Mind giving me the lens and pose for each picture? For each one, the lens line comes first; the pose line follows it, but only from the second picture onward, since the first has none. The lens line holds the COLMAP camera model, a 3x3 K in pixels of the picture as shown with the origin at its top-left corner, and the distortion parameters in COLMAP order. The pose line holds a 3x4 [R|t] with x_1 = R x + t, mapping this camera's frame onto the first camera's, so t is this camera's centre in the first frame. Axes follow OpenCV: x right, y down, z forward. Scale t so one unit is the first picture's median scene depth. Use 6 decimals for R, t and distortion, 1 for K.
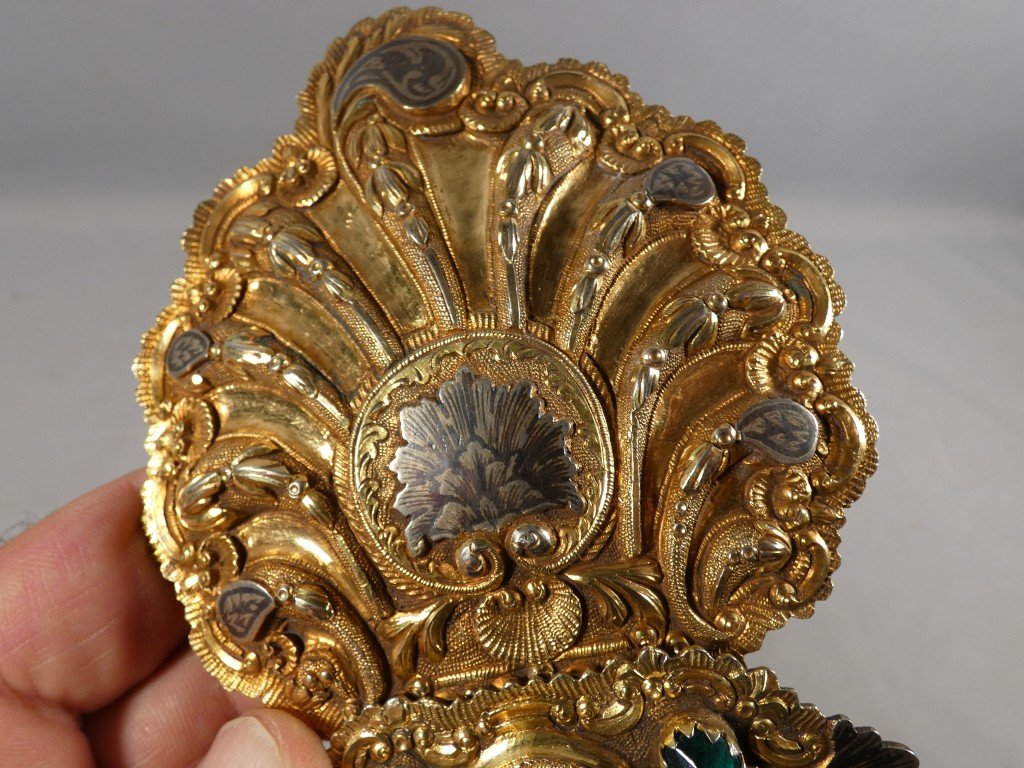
lens RADIAL K [[618.2, 0, 518.3], [0, 618.2, 391.0], [0, 0, 1]] dist [0.042309, 0.041099]
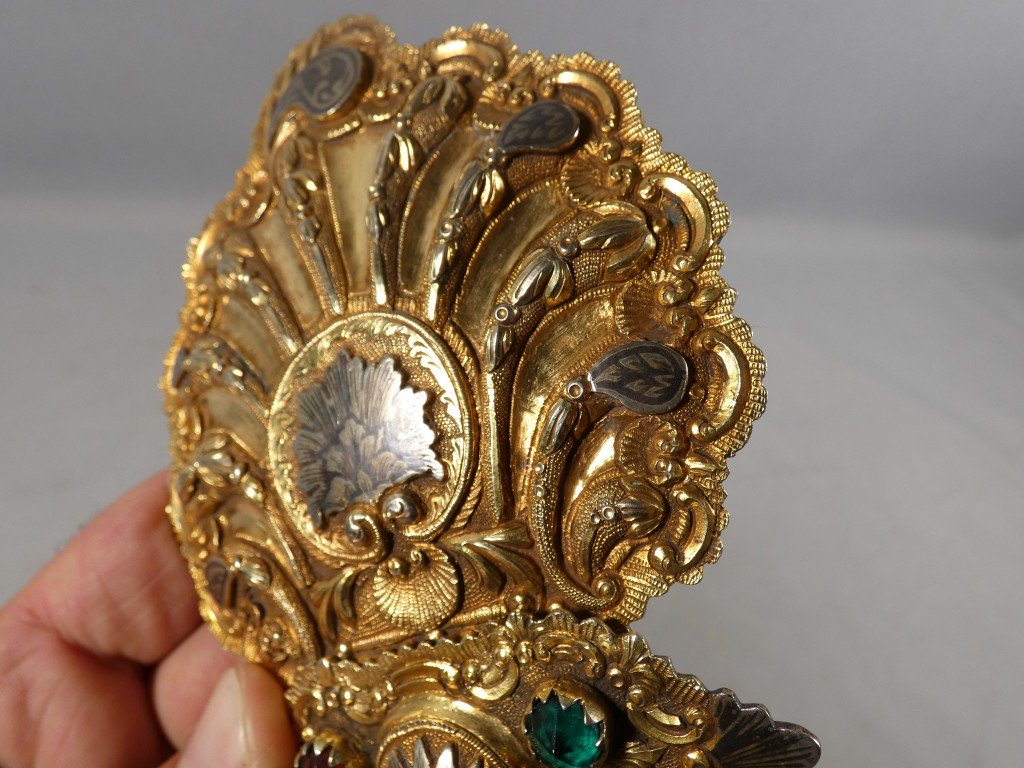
lens RADIAL K [[618.2, 0, 518.3], [0, 618.2, 391.0], [0, 0, 1]] dist [0.042309, 0.041099]
pose [[0.940568, -0.101902, -0.323956, 0.517694], [0.104379, 0.994490, -0.009770, 0.071134], [0.323167, -0.024625, 0.946022, 0.090527]]
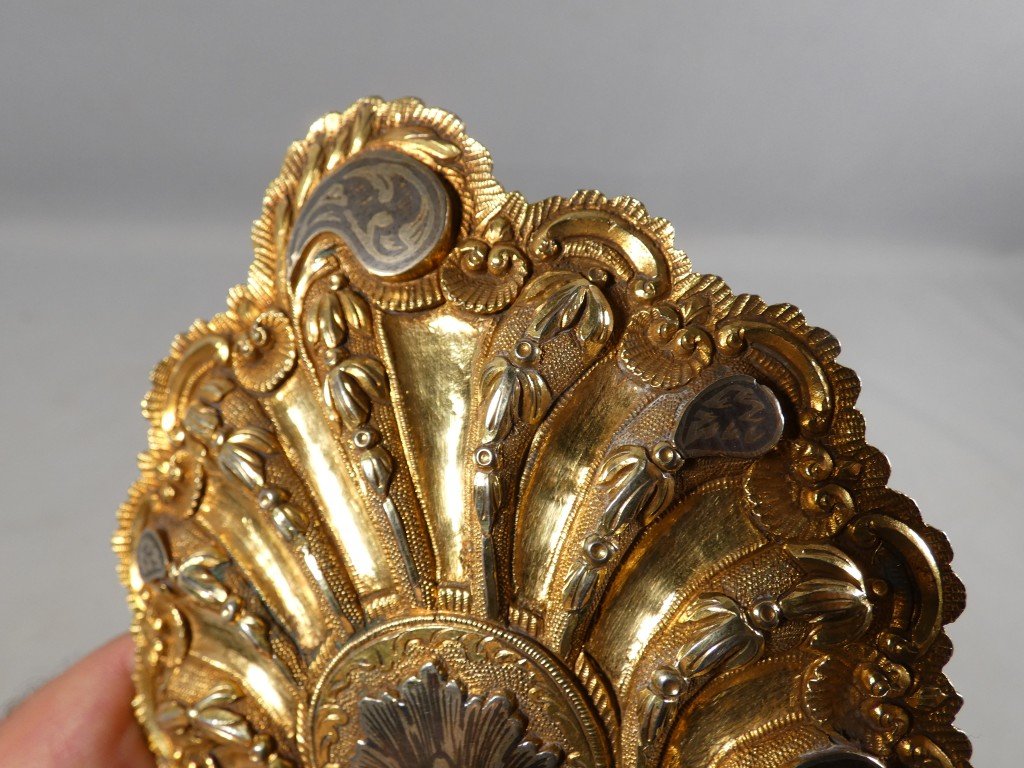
lens RADIAL K [[618.2, 0, 518.3], [0, 618.2, 391.0], [0, 0, 1]] dist [0.042309, 0.041099]
pose [[0.986331, 0.030252, -0.161978, 0.143143], [0.008175, 0.972808, 0.231471, -0.556567], [0.164575, -0.229631, 0.959263, 0.310267]]
